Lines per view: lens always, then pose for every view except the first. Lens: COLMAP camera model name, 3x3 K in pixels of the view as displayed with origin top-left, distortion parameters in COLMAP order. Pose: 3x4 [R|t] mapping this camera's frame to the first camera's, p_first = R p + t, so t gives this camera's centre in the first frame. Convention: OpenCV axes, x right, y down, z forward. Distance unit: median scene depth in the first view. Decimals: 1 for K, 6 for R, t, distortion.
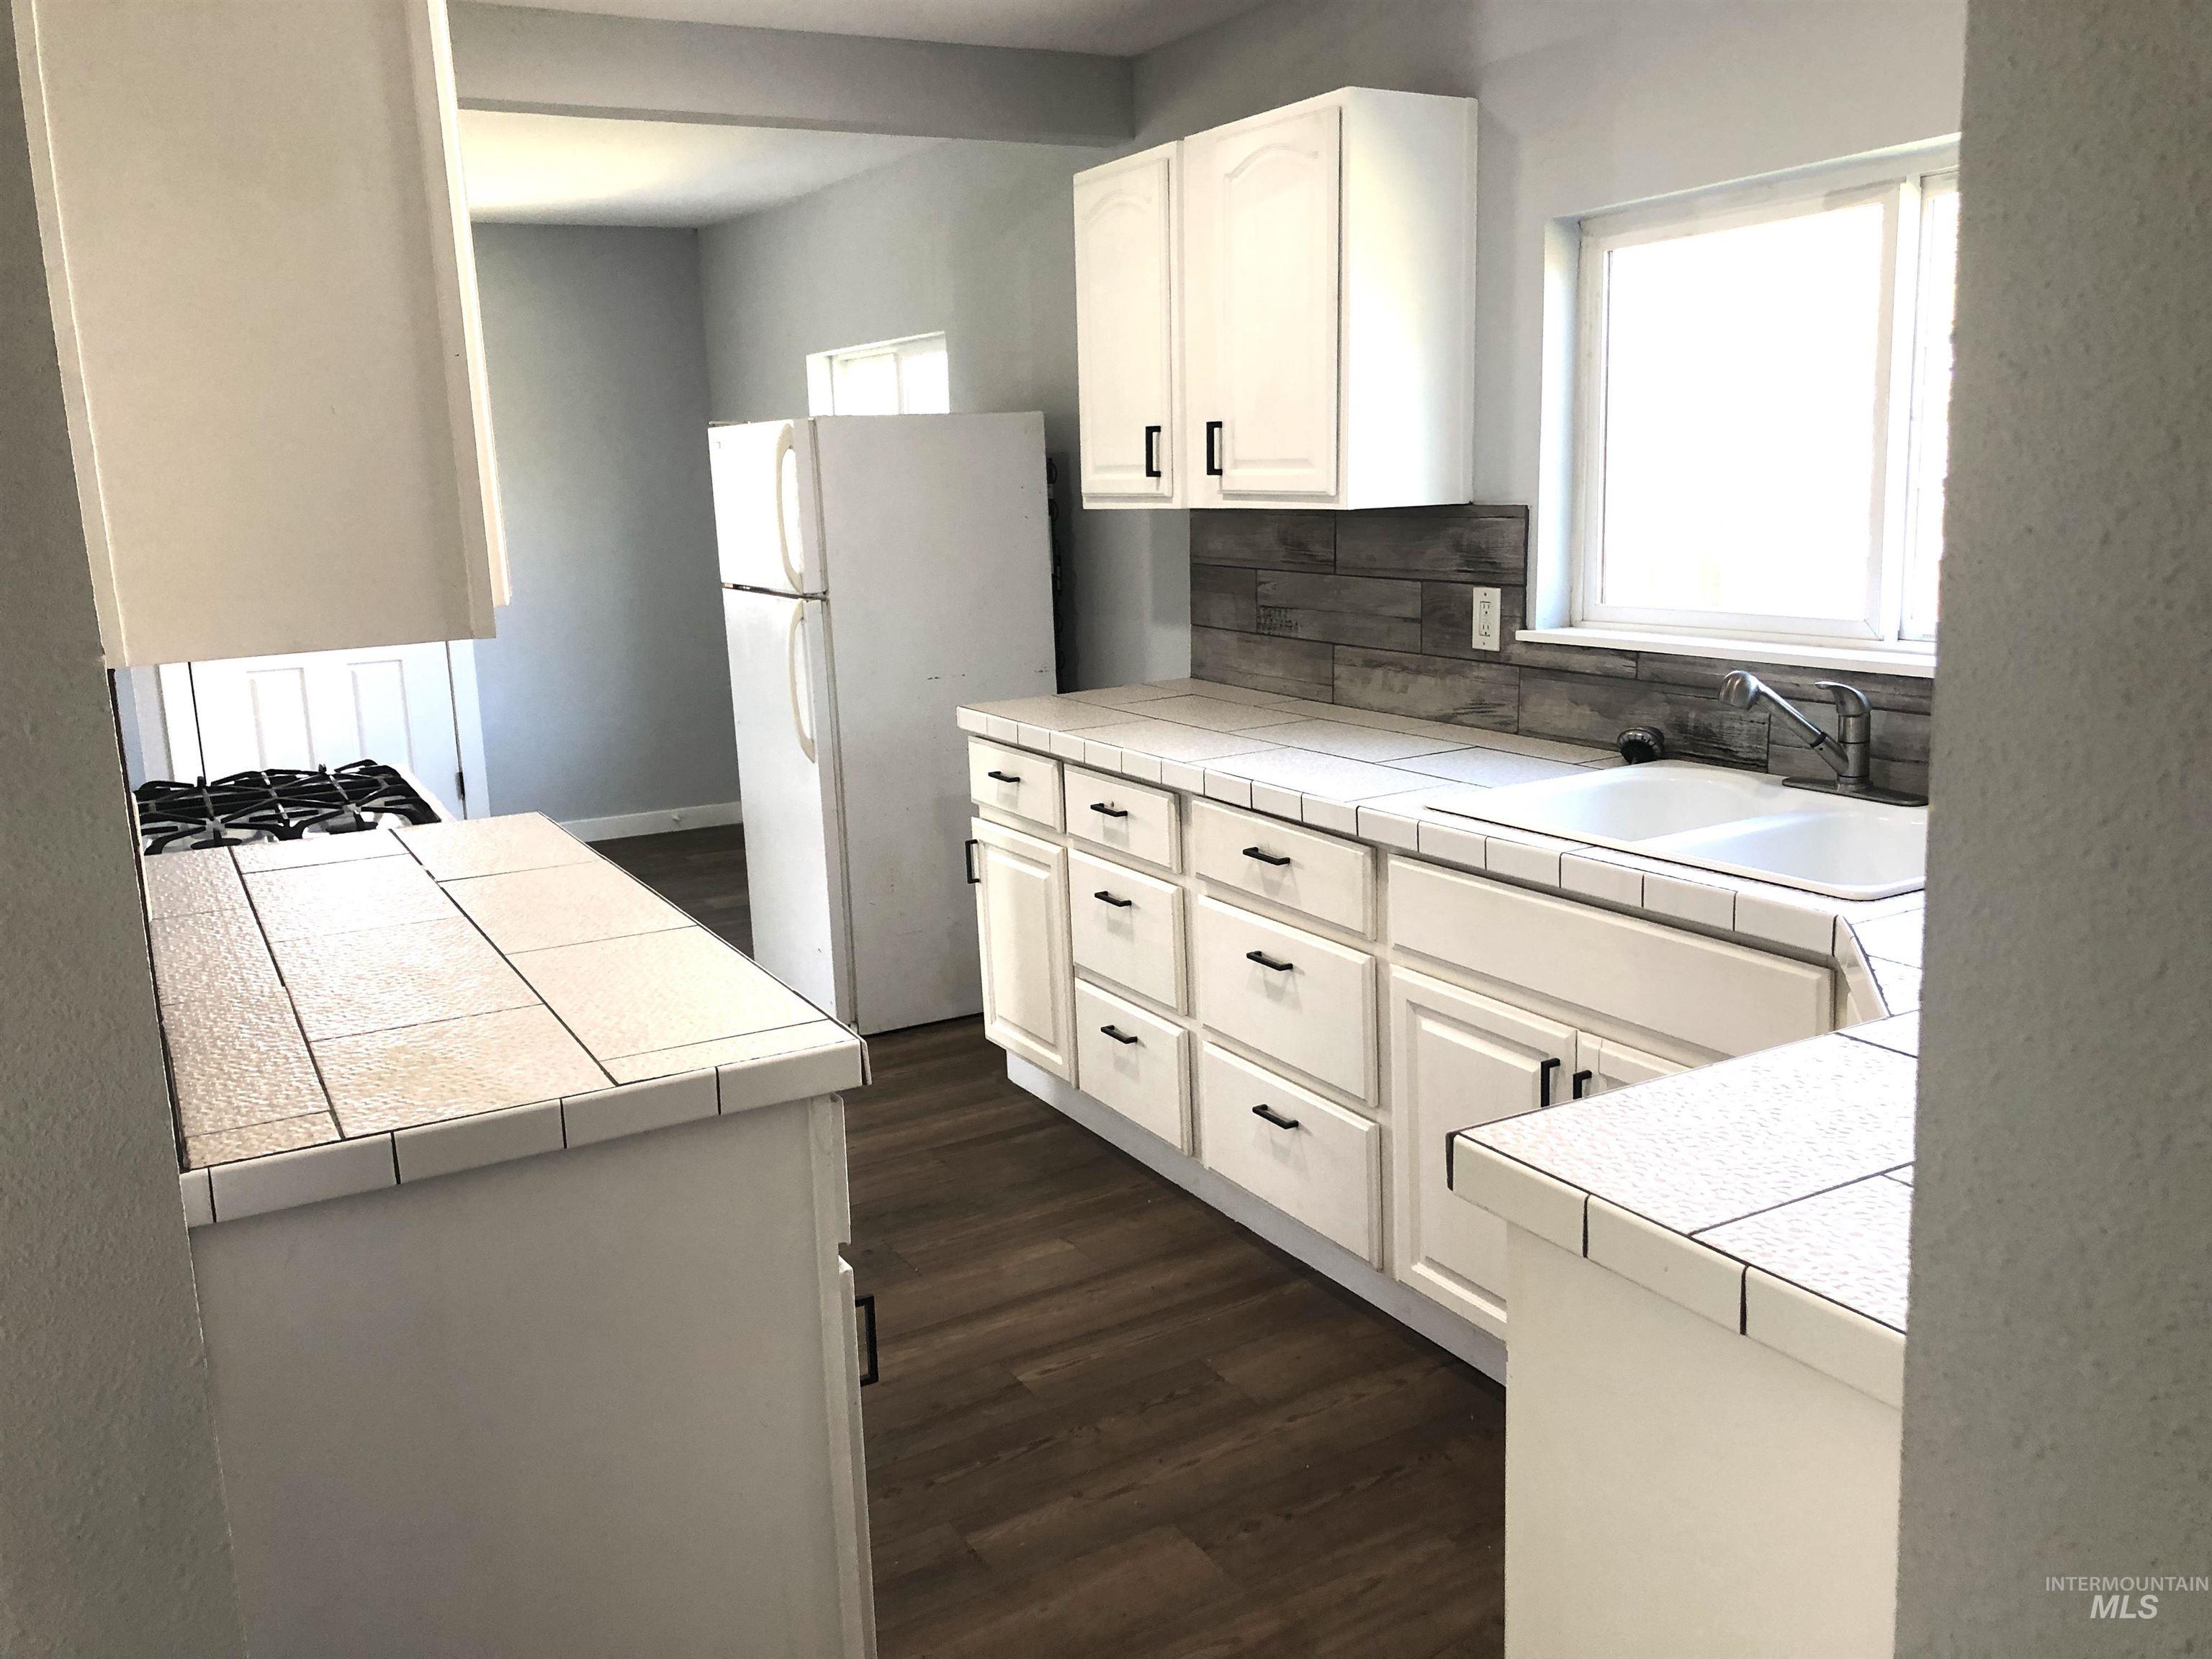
lens RADIAL K [[1807.3, 0, 1123.9], [0, 1807.3, 808.2], [0, 0, 1]] dist [0.051343, -0.081565]
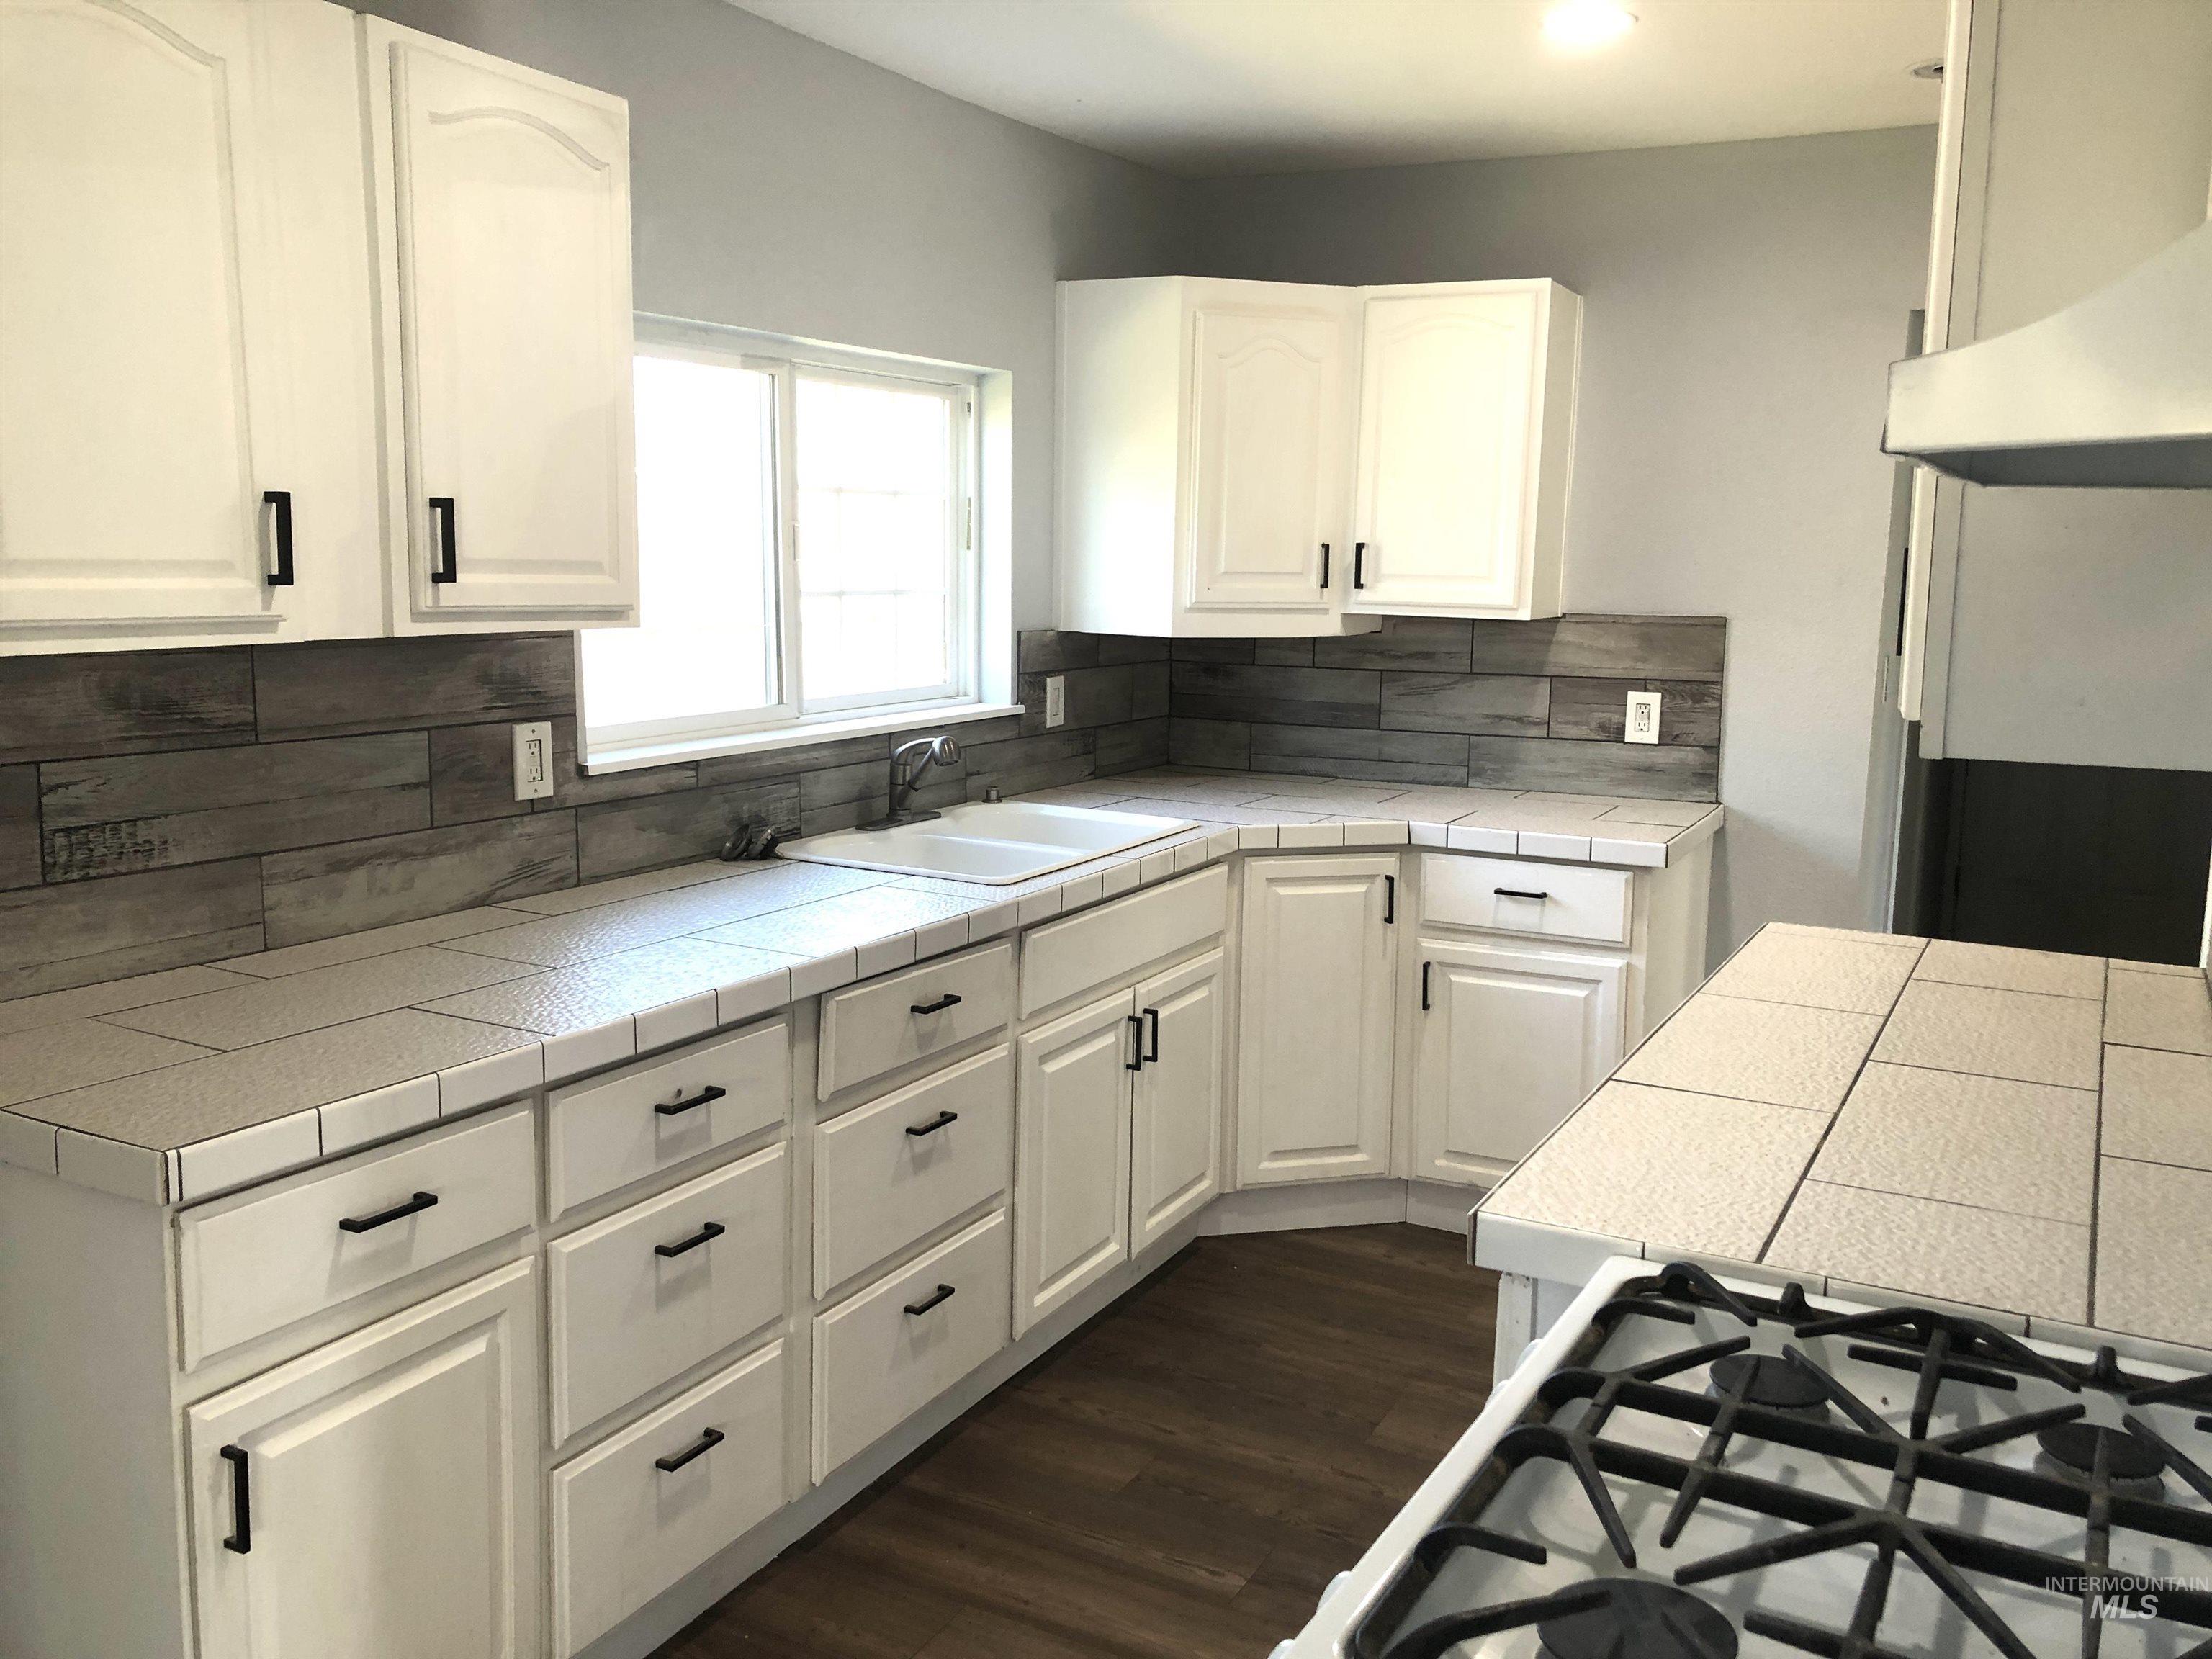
lens RADIAL K [[1807.3, 0, 1091.3], [0, 1807.3, 797.4], [0, 0, 1]] dist [0.051343, -0.081565]
pose [[-0.524109, -0.090084, 0.846873, -0.632432], [0.160988, 0.965983, 0.202385, -0.215202], [-0.836297, 0.242408, -0.491778, 1.202804]]
